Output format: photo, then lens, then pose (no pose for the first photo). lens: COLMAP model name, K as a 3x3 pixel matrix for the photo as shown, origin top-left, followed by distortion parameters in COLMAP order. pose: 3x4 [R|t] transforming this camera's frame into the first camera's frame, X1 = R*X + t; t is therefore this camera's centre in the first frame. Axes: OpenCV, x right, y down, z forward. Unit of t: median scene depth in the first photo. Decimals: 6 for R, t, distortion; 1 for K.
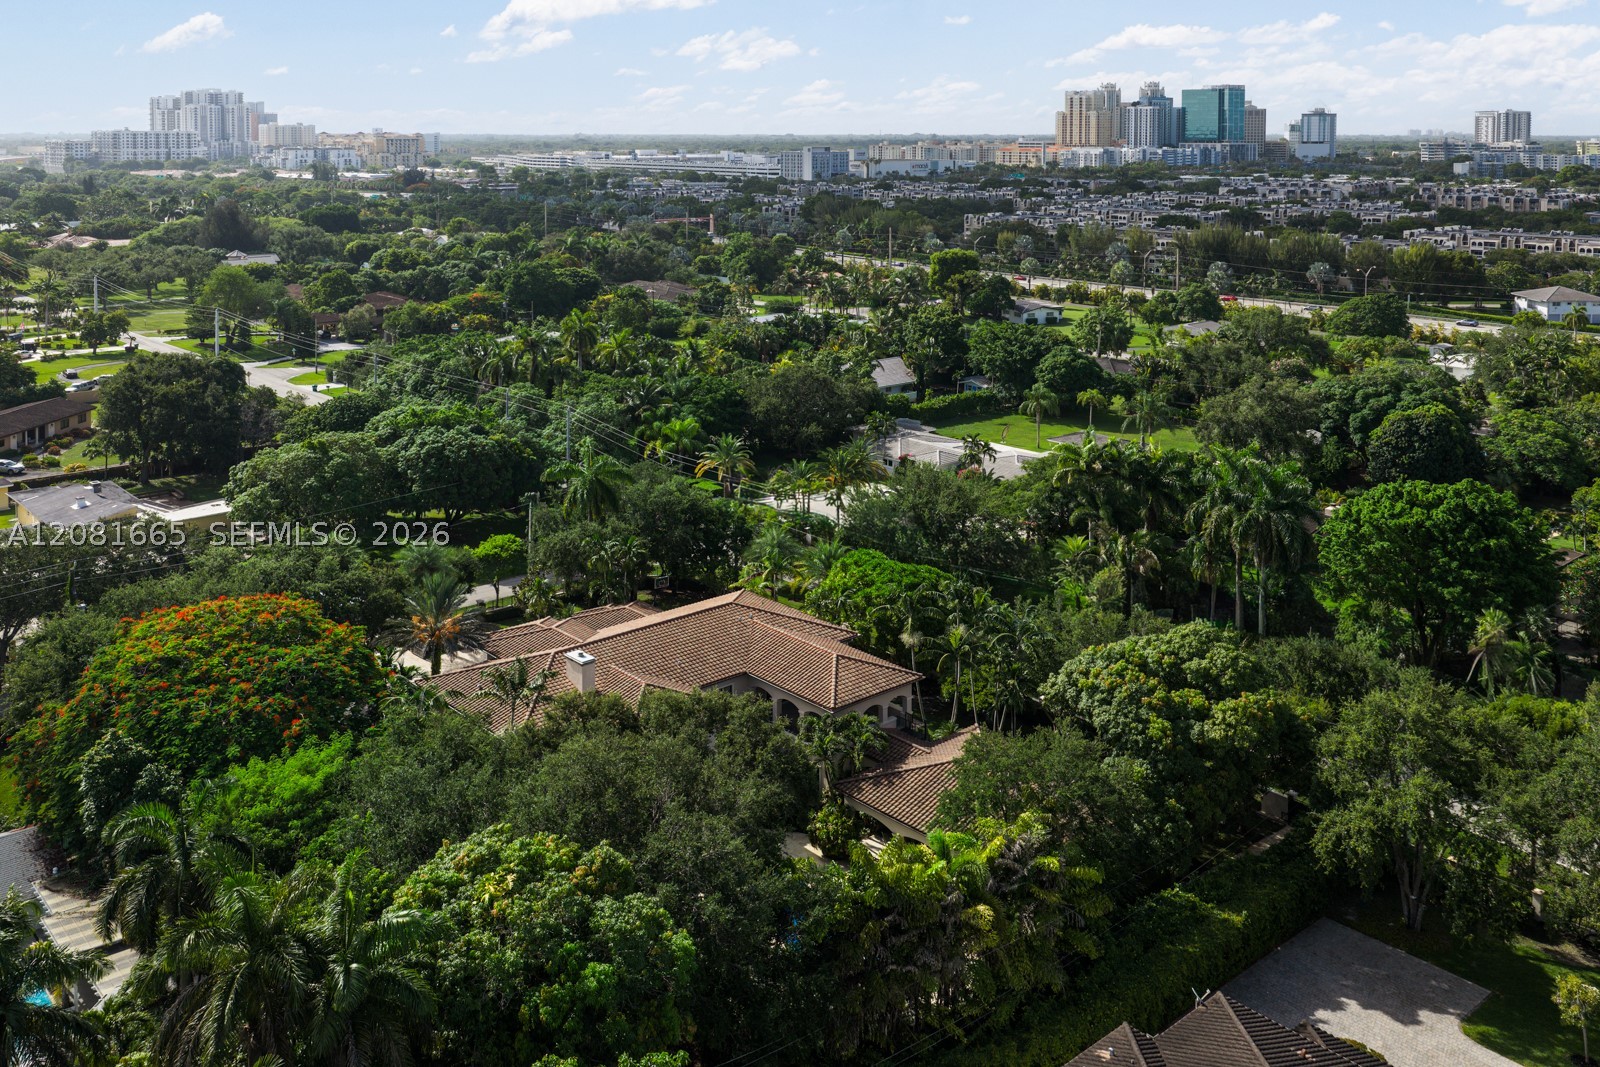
lens RADIAL K [[1332.7, 0, 800.0], [0, 1332.7, 533.5], [0, 0, 1]] dist [0.001753, -0.002298]
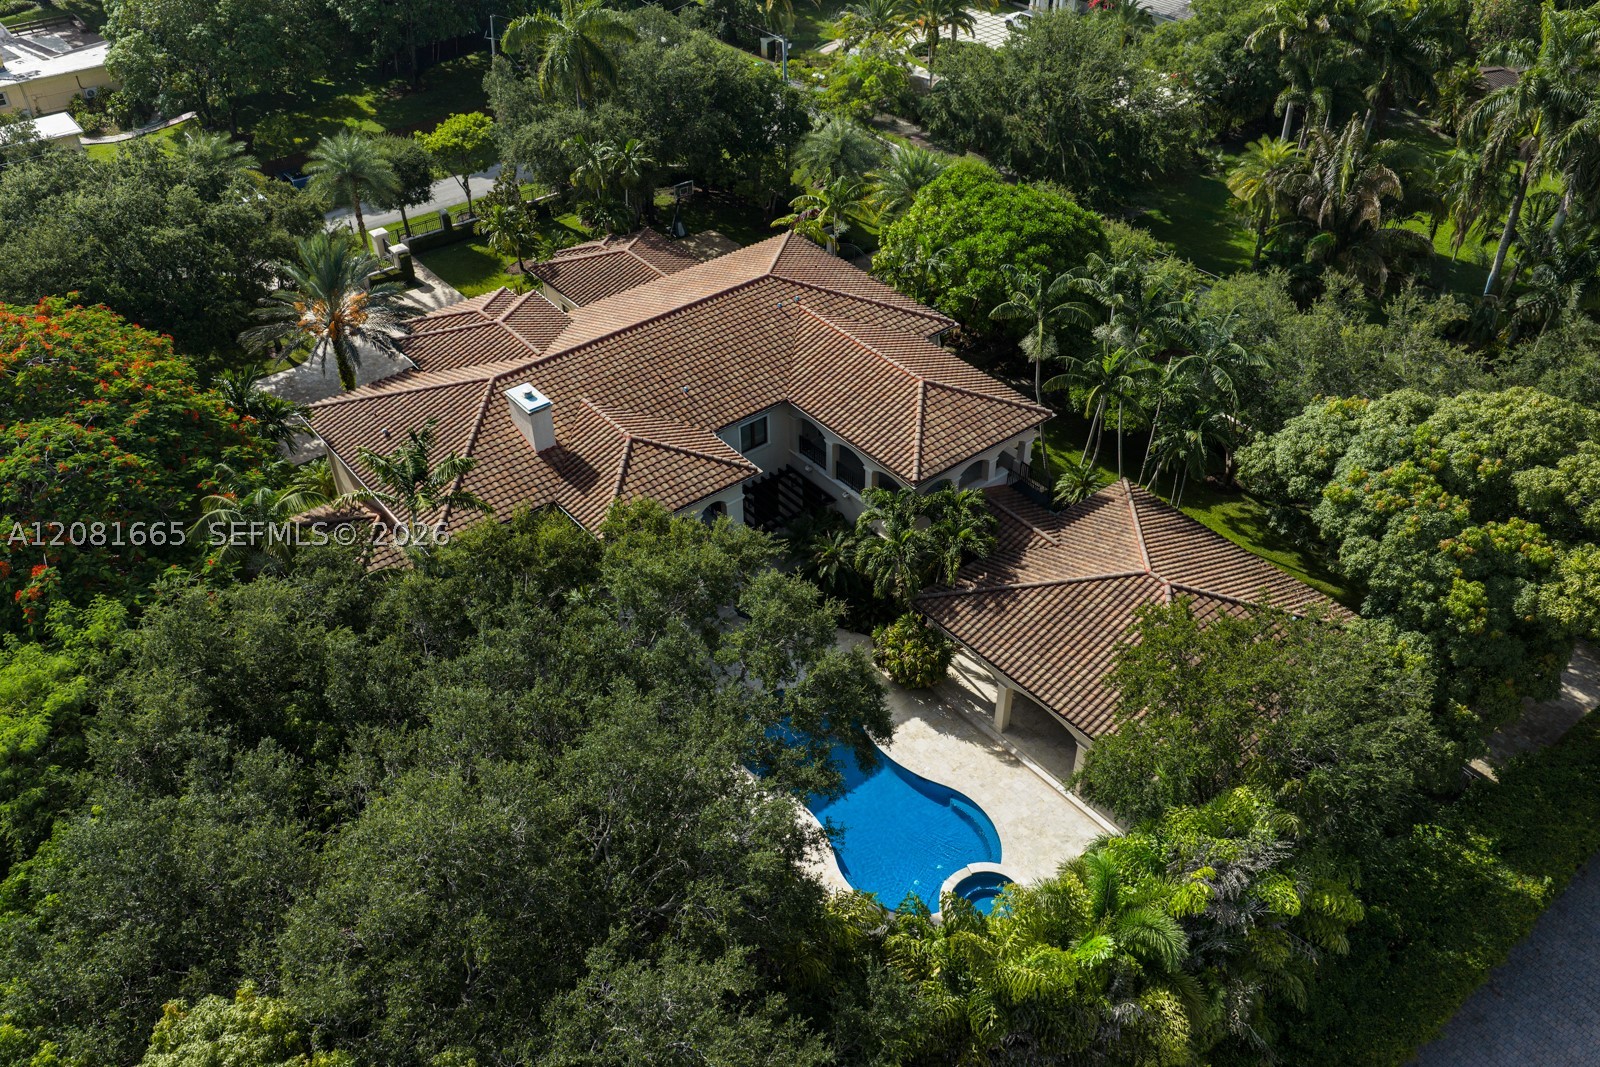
lens RADIAL K [[1189.9, 0, 809.5], [0, 1189.9, 538.3], [0, 0, 1]] dist [-0.000997, -0.001724]
pose [[0.998717, 0.026316, -0.043270, -0.001651], [-0.005639, 0.906865, 0.421383, -0.088083], [0.050329, -0.420599, 0.905850, 0.447489]]
